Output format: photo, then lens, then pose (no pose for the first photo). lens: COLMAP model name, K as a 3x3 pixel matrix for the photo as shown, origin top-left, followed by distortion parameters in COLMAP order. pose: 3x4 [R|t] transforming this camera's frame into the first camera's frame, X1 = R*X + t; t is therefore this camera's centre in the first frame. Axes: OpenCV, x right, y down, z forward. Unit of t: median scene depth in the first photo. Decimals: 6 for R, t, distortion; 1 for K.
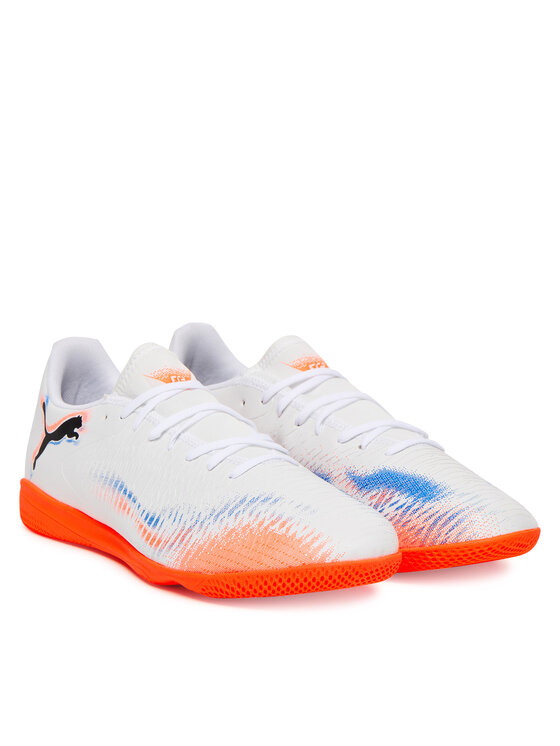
lens RADIAL K [[2166.3, 0, 280.0], [0, 2166.3, 373.0], [0, 0, 1]] dist [-0.330883, 0.131554]
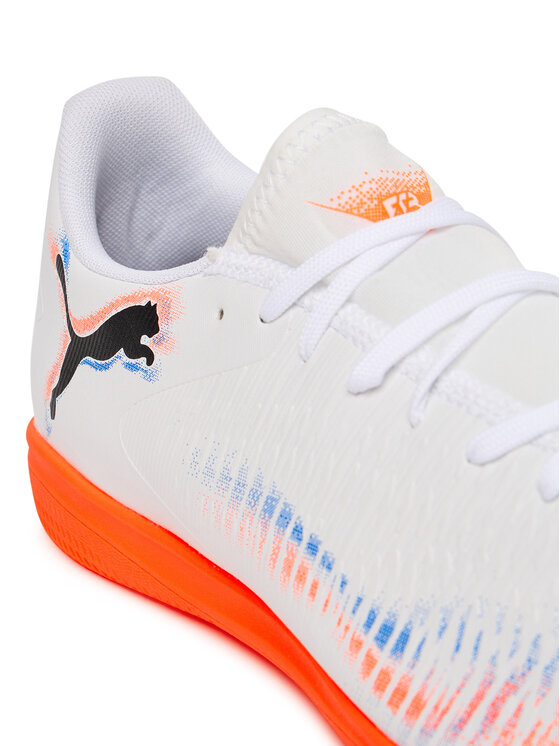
lens RADIAL K [[1871.3, 0, 280.0], [0, 1871.3, 373.0], [0, 0, 1]] dist [-0.121073, -0.681659]
pose [[0.996447, -0.082084, -0.018843, -0.066001], [0.084219, 0.971634, 0.220983, -0.043773], [0.000169, -0.221785, 0.975096, 0.685998]]
